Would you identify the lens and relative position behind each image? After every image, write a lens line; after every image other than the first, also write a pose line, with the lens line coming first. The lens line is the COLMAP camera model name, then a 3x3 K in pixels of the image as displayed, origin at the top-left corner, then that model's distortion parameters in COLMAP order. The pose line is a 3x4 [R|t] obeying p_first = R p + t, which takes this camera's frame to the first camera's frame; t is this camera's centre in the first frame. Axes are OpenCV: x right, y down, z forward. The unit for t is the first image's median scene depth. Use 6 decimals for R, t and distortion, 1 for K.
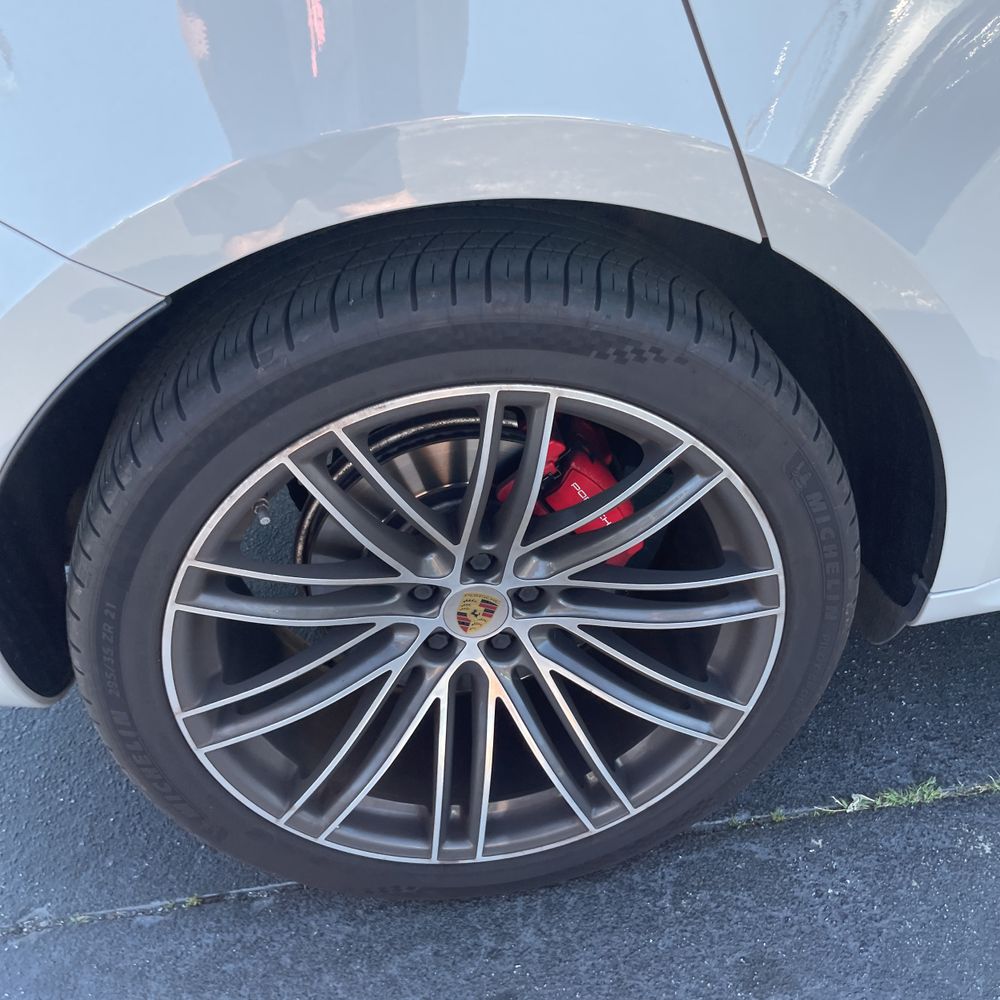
lens RADIAL K [[1005.6, 0, 499.7], [0, 1005.6, 495.0], [0, 0, 1]] dist [0.082824, -0.127202]
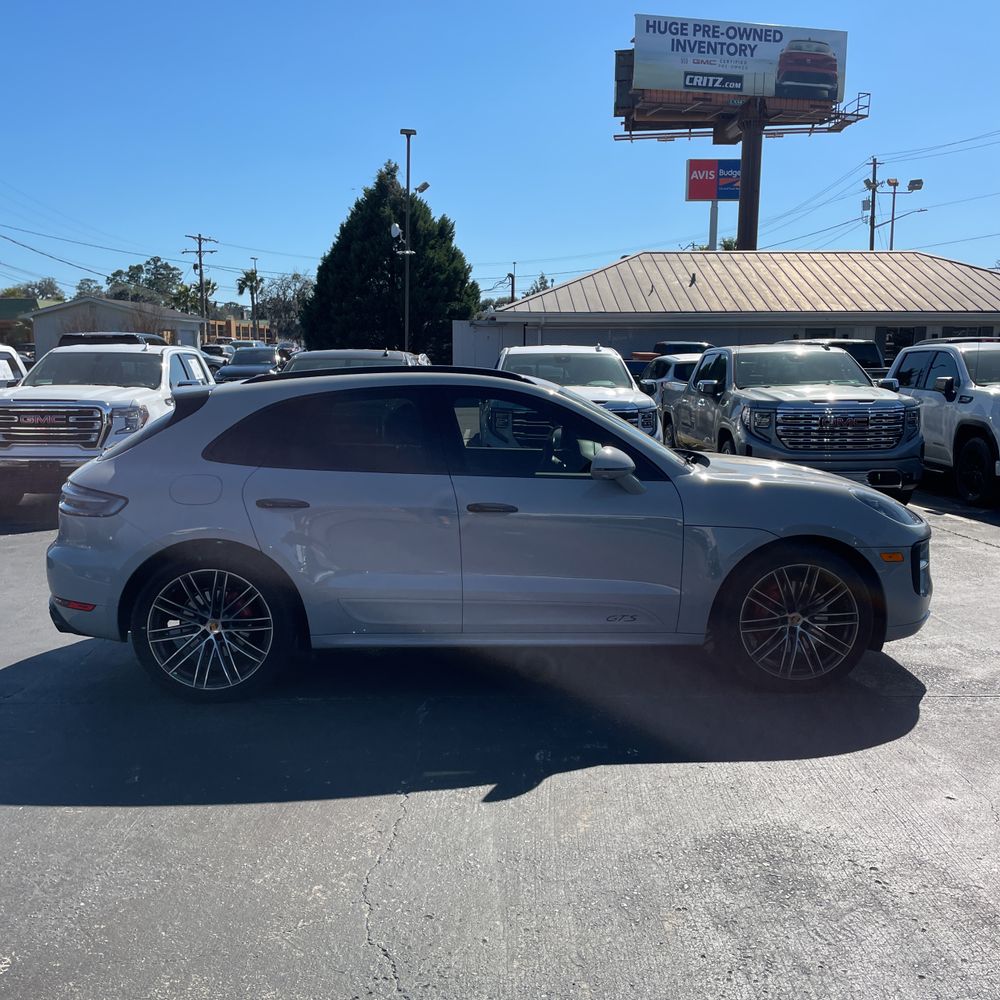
lens RADIAL K [[1005.6, 0, 499.7], [0, 1005.6, 495.0], [0, 0, 1]] dist [0.082824, -0.127202]
pose [[0.994856, 0.094697, -0.035971, 1.418664], [-0.100281, 0.870448, -0.481938, 1.724927], [-0.014327, 0.483066, 0.875467, -3.479508]]
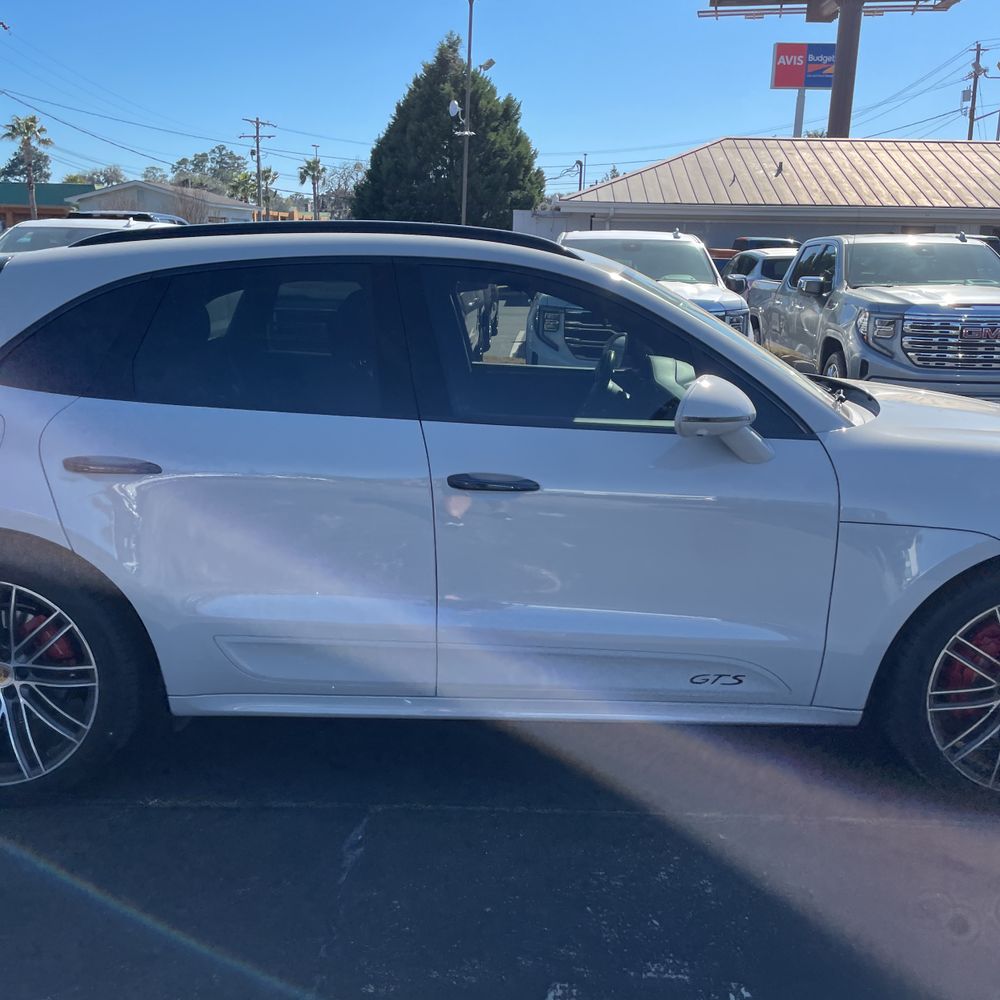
lens RADIAL K [[1005.6, 0, 499.7], [0, 1005.6, 495.0], [0, 0, 1]] dist [0.082824, -0.127202]
pose [[0.987843, 0.130120, -0.085056, 1.466435], [-0.153118, 0.908926, -0.387826, 0.530272], [0.026845, 0.396135, 0.917800, -1.682910]]
